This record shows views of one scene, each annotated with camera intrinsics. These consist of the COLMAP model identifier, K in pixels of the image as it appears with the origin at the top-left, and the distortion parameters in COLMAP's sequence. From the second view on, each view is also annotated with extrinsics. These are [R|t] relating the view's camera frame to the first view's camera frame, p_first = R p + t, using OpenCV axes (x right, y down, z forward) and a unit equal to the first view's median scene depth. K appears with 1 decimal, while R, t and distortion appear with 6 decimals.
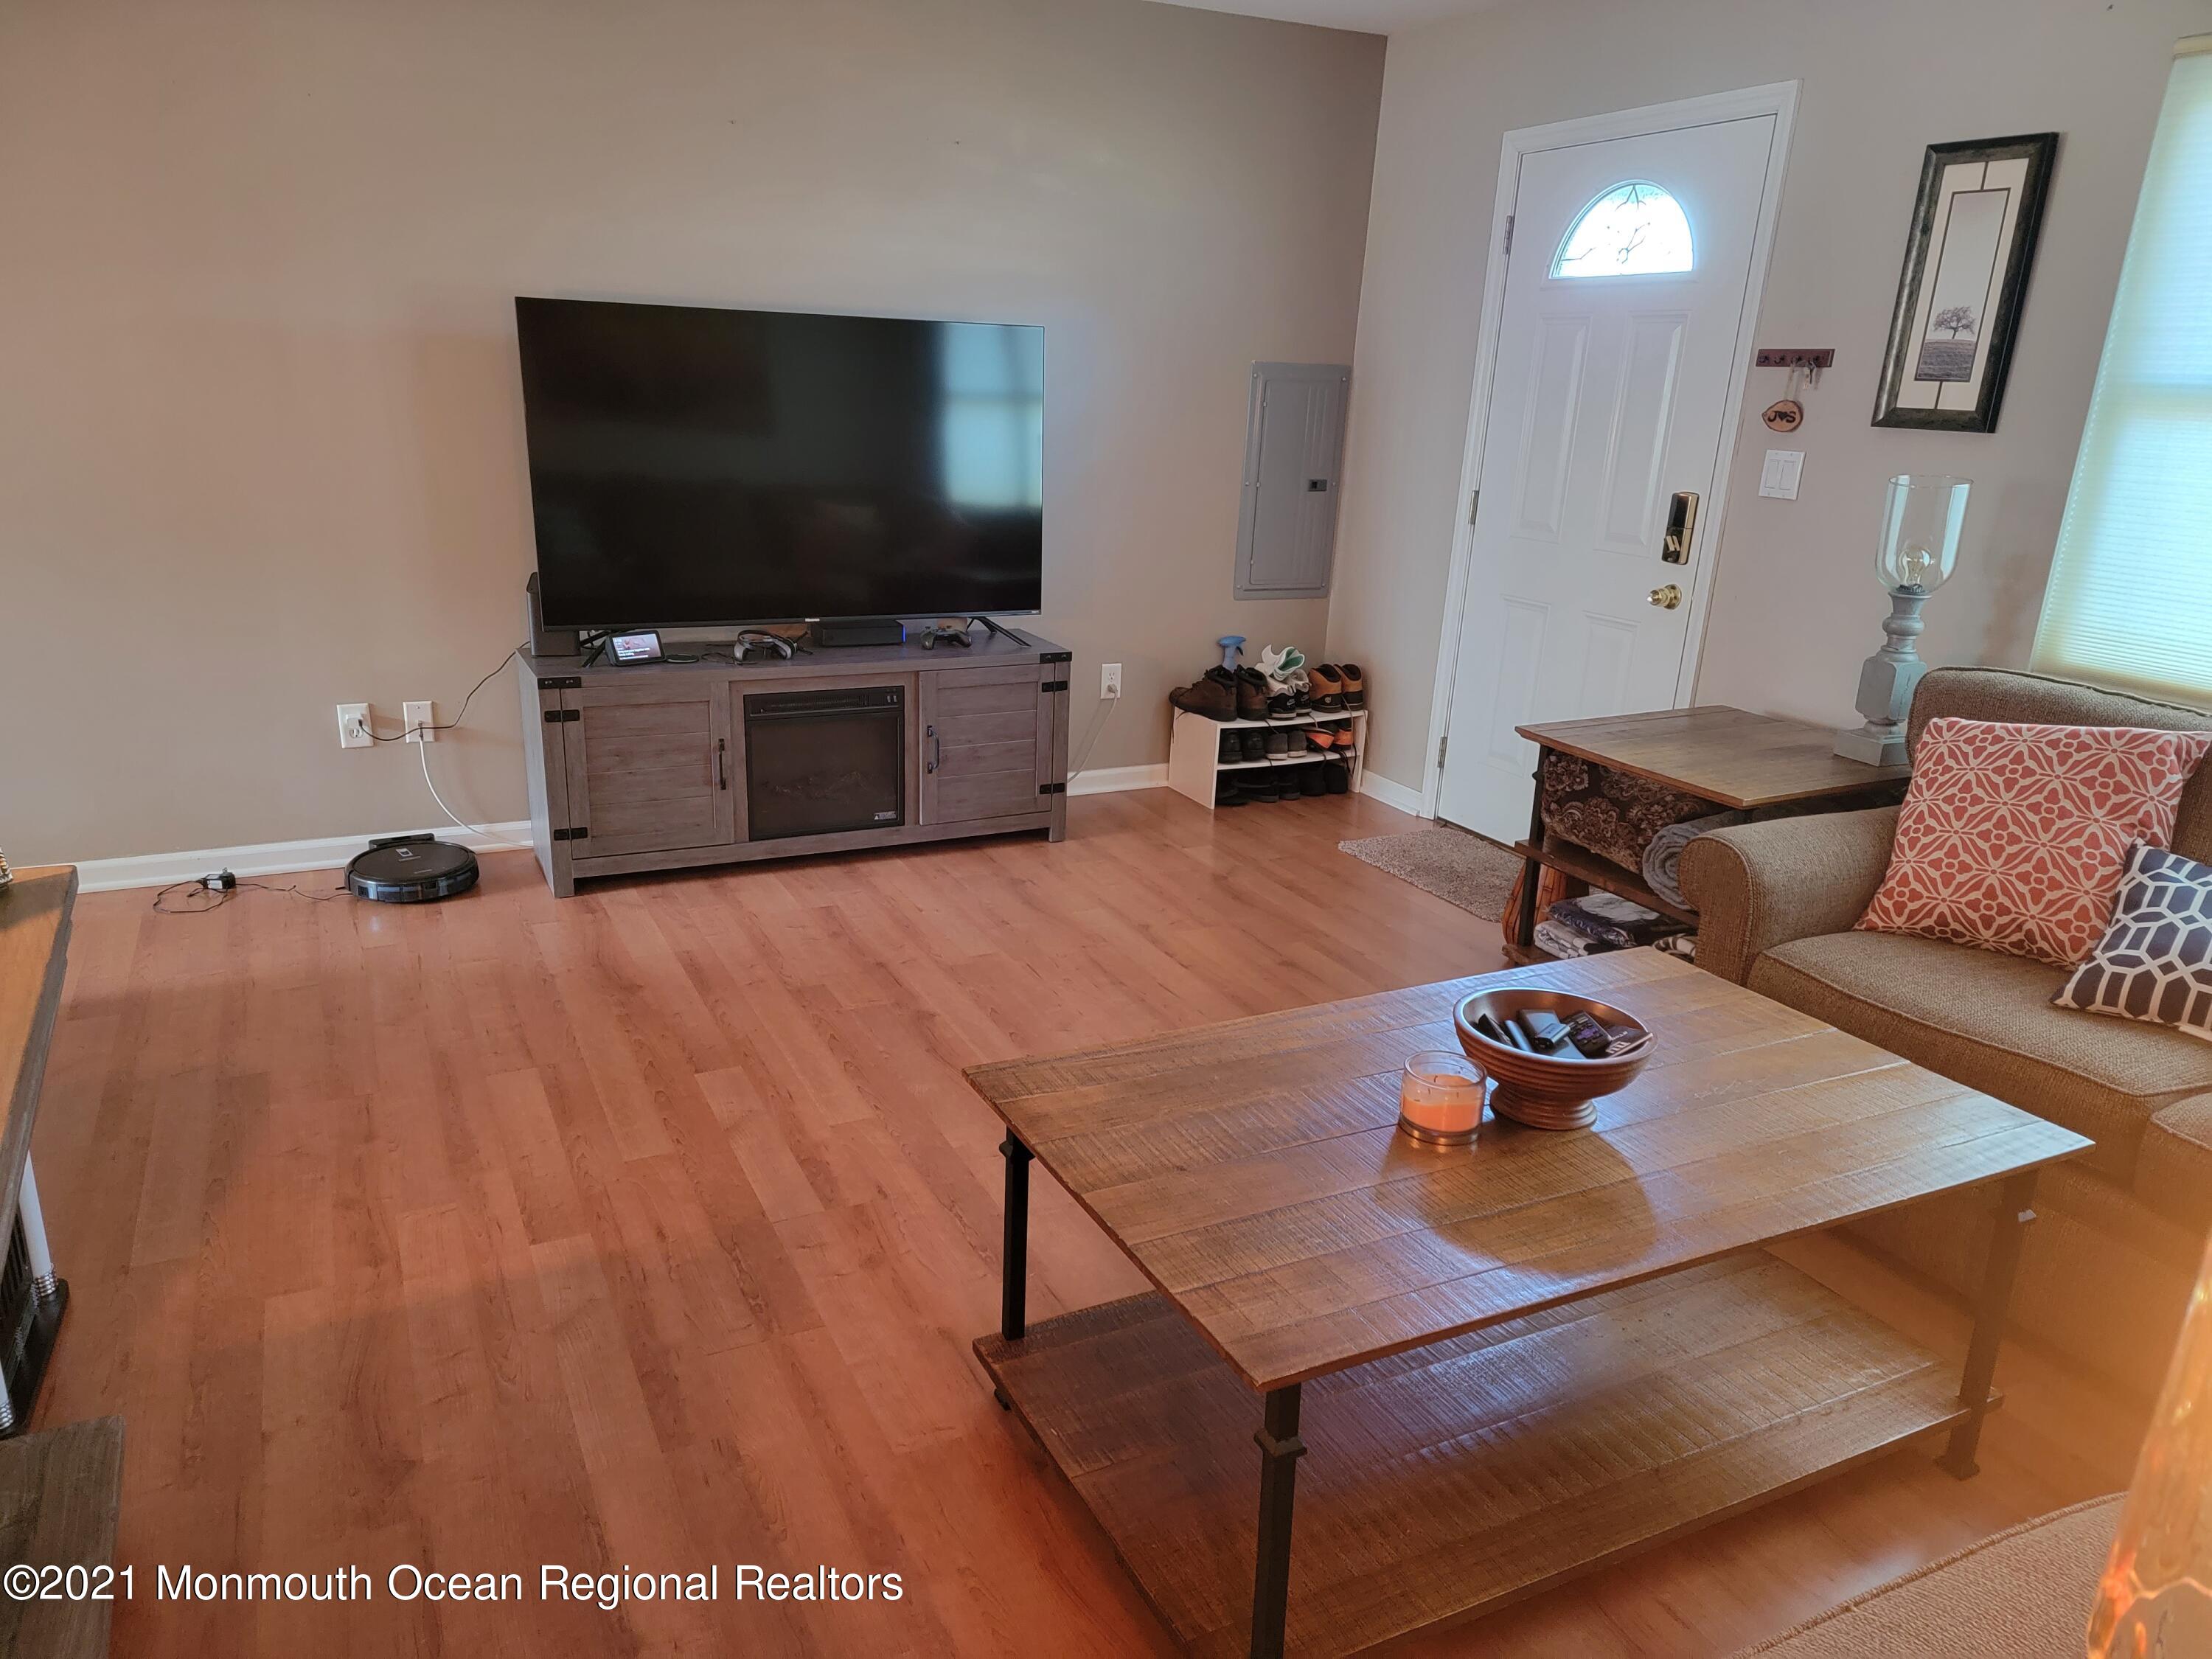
lens RADIAL K [[1542.4, 0, 1090.0], [0, 1542.4, 825.3], [0, 0, 1]] dist [0.092007, -0.075934]
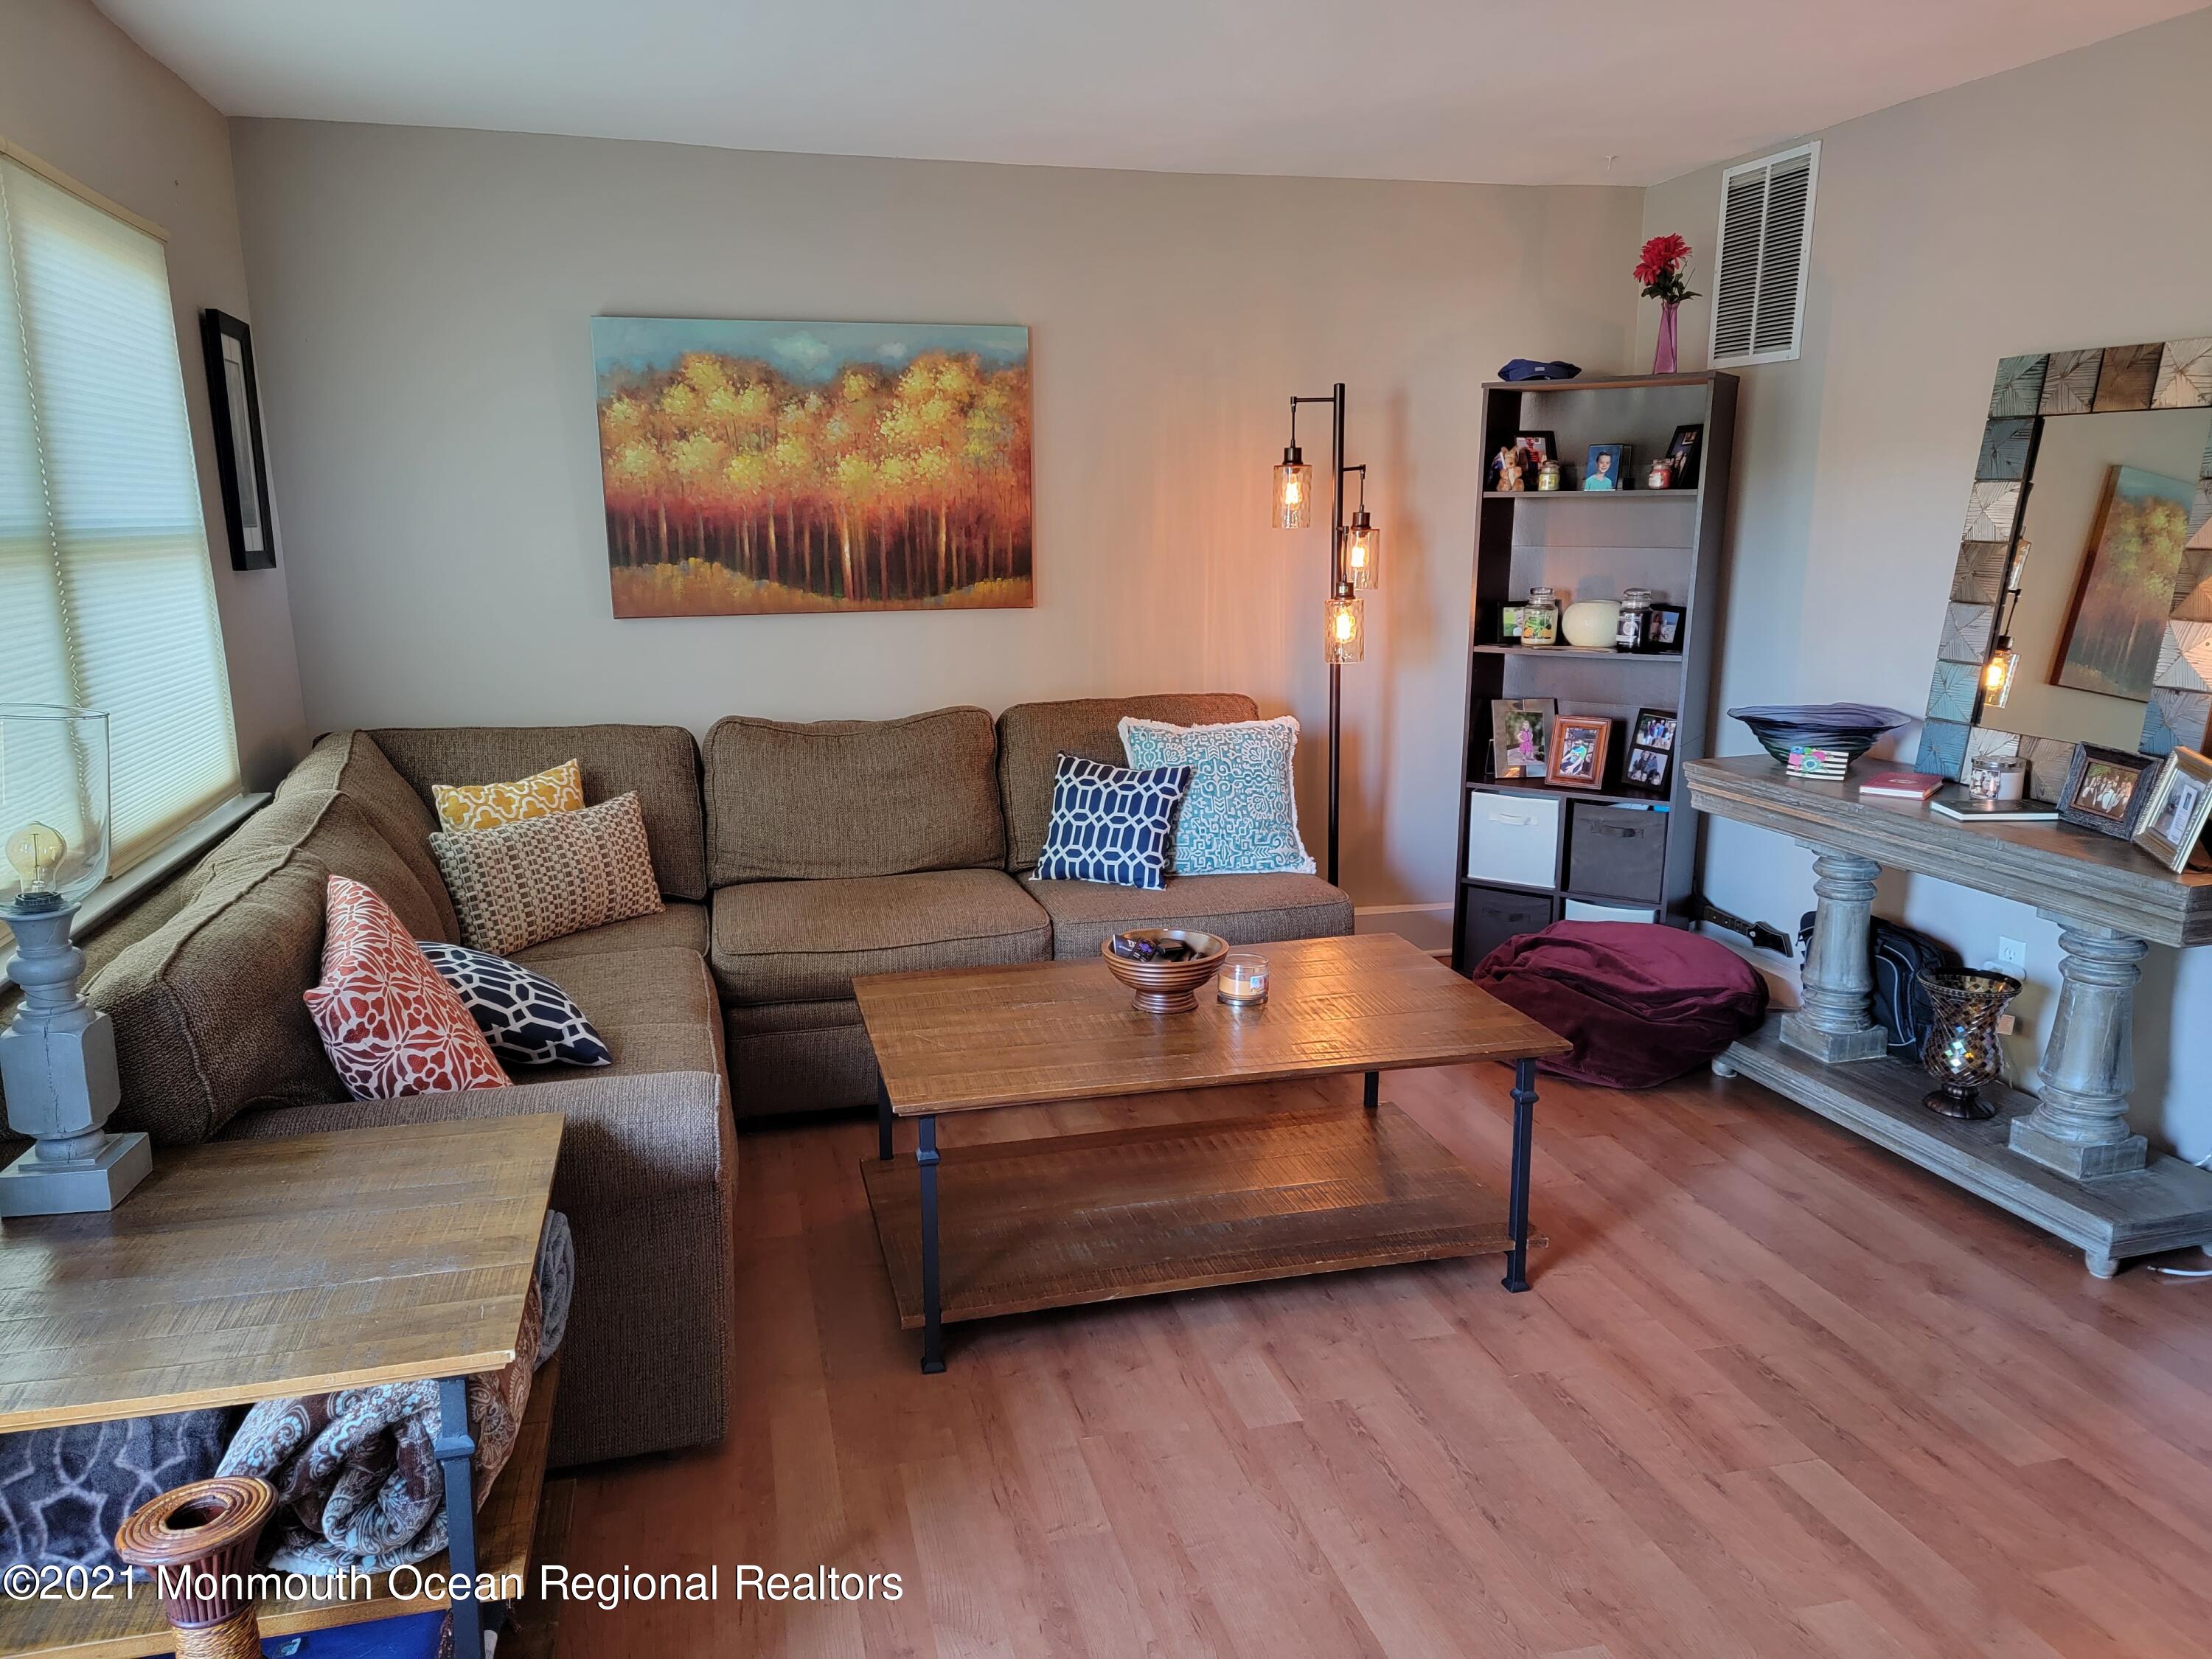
lens RADIAL K [[1542.4, 0, 1094.2], [0, 1542.4, 826.7], [0, 0, 1]] dist [0.092007, -0.075934]
pose [[-0.981364, -0.071365, 0.178415, 0.063311], [0.020792, 0.883591, 0.467797, -0.416862], [-0.191031, 0.462789, -0.865641, 1.365030]]
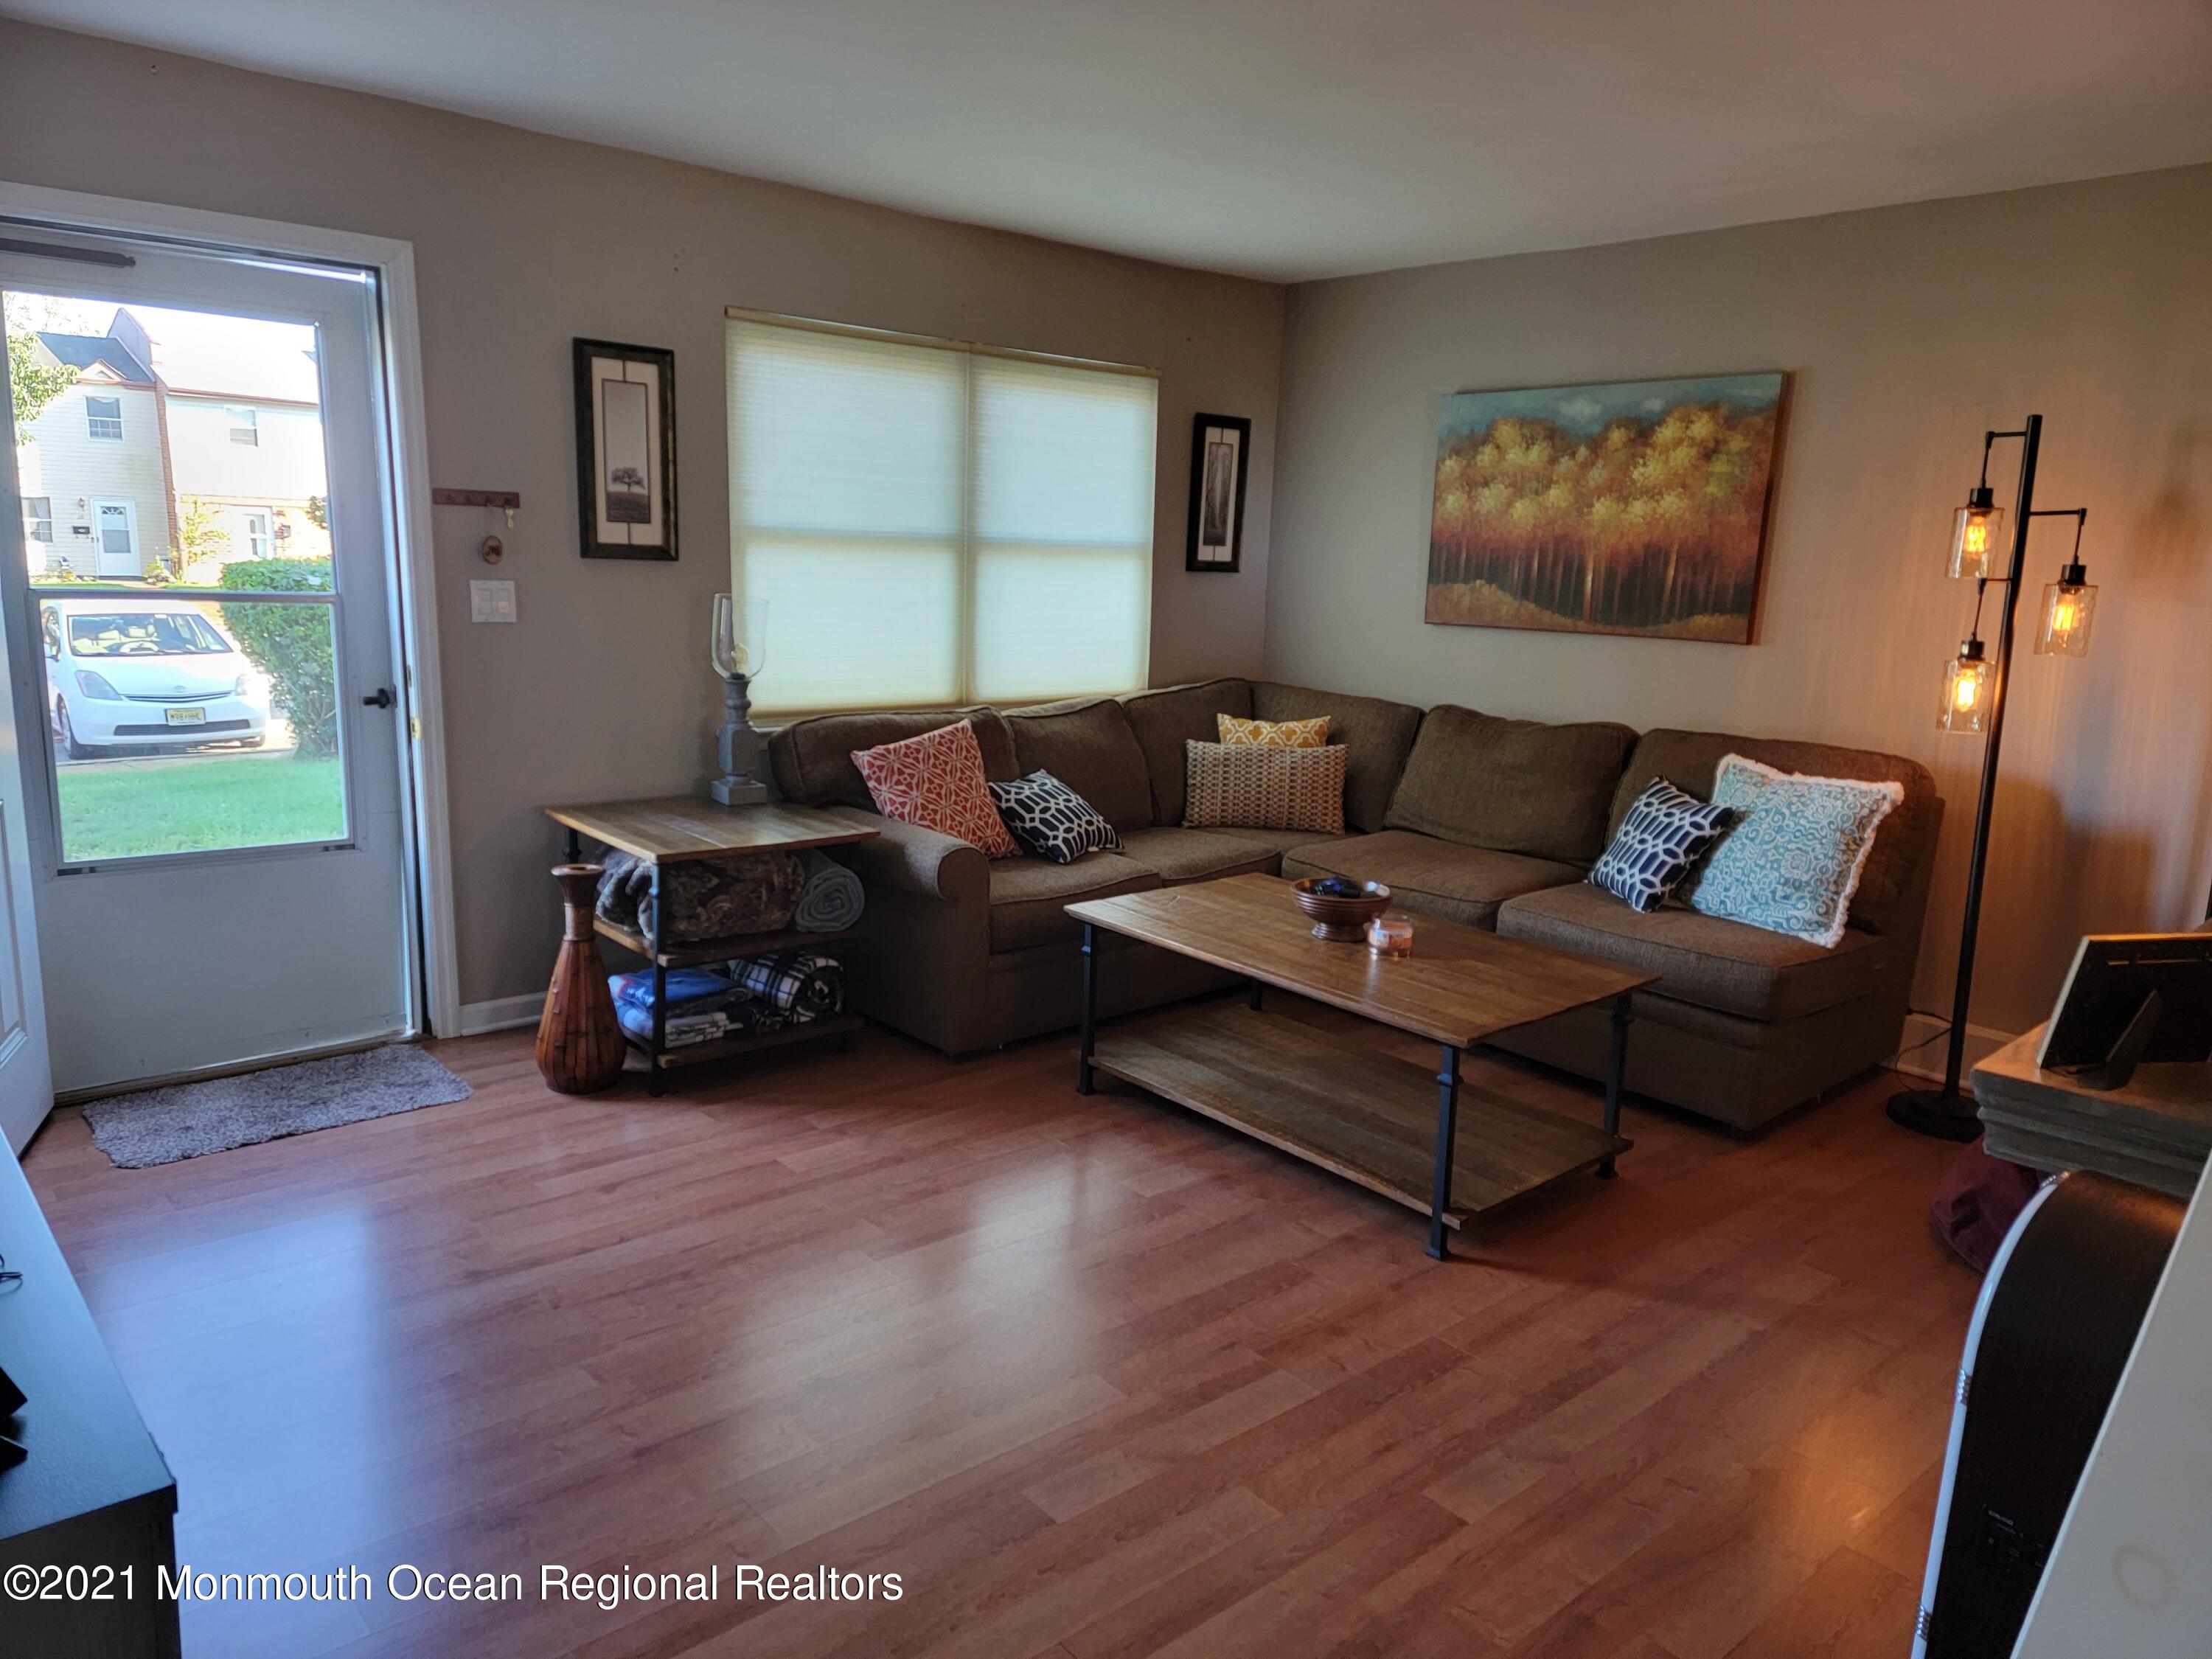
lens RADIAL K [[1542.4, 0, 1072.4], [0, 1542.4, 821.8], [0, 0, 1]] dist [0.092007, -0.075934]
pose [[-0.254675, -0.227346, 0.939923, -0.834330], [0.226309, 0.930969, 0.286499, -0.343294], [-0.940173, 0.285677, -0.185644, 0.982268]]
